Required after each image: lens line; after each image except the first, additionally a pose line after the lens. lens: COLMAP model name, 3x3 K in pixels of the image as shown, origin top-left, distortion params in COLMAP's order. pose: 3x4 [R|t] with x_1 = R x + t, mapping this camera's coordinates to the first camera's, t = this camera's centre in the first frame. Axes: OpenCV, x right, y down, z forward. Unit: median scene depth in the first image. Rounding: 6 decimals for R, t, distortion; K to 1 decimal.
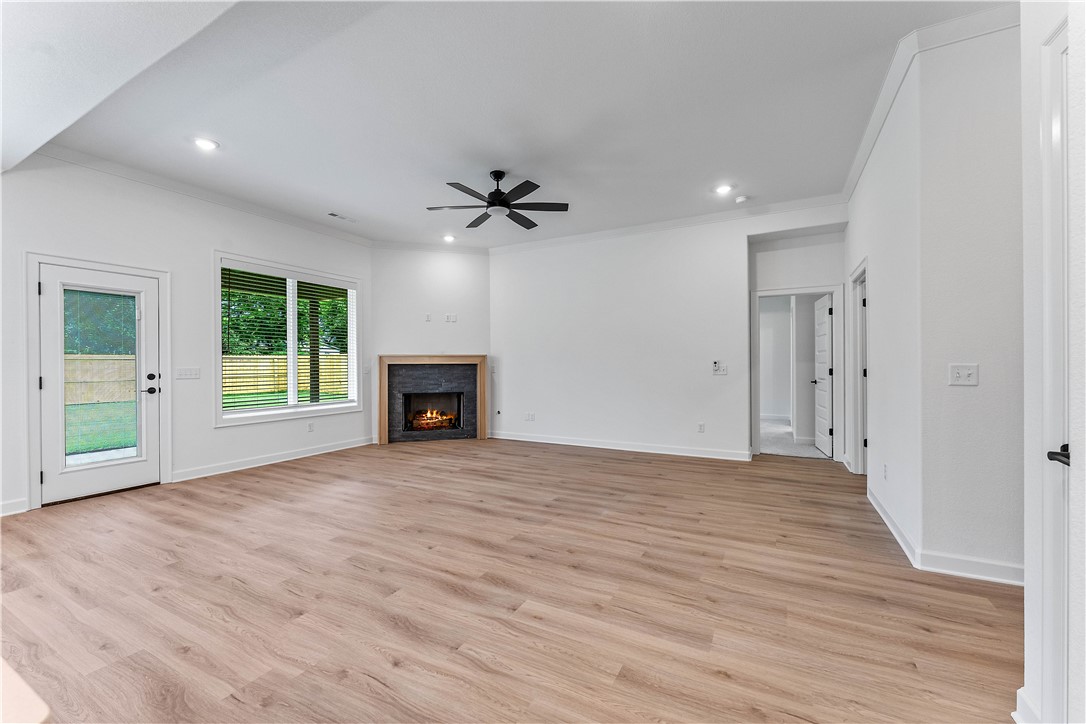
lens RADIAL K [[436.4, 0, 540.4], [0, 436.4, 363.9], [0, 0, 1]] dist [0.003058, -0.002241]
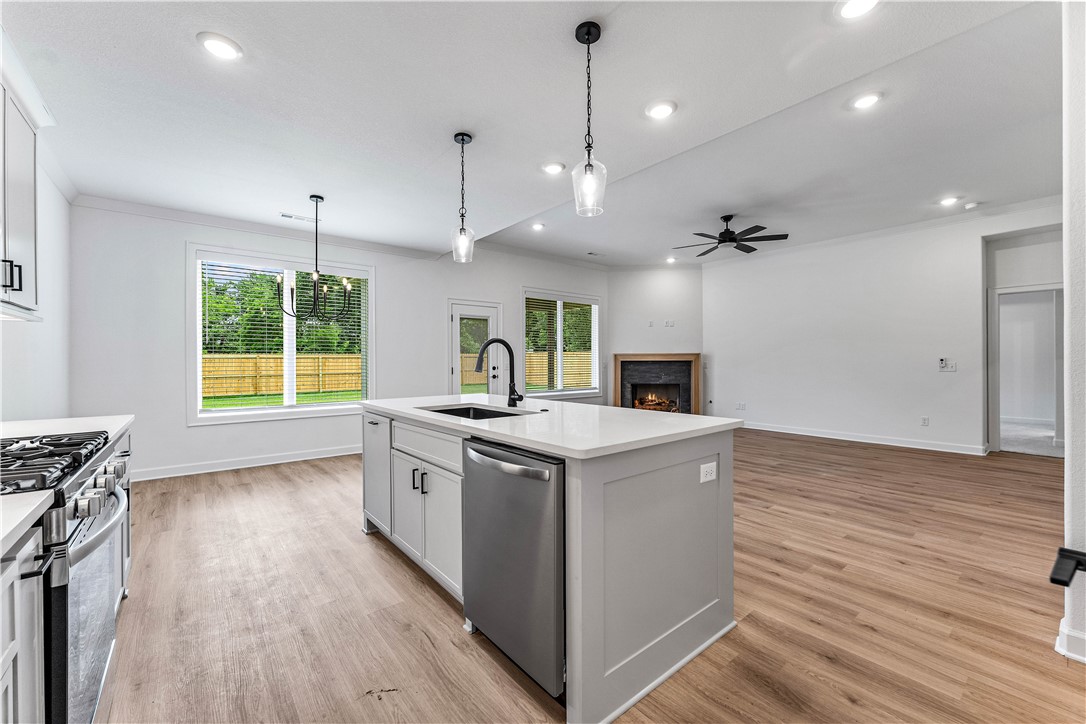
lens RADIAL K [[436.4, 0, 536.4], [0, 436.4, 361.4], [0, 0, 1]] dist [0.003058, -0.002241]
pose [[0.920750, 0.002549, -0.390144, -0.112843], [-0.002339, 0.999997, 0.001014, 0.002083], [0.390145, -0.000021, 0.920753, -0.447441]]
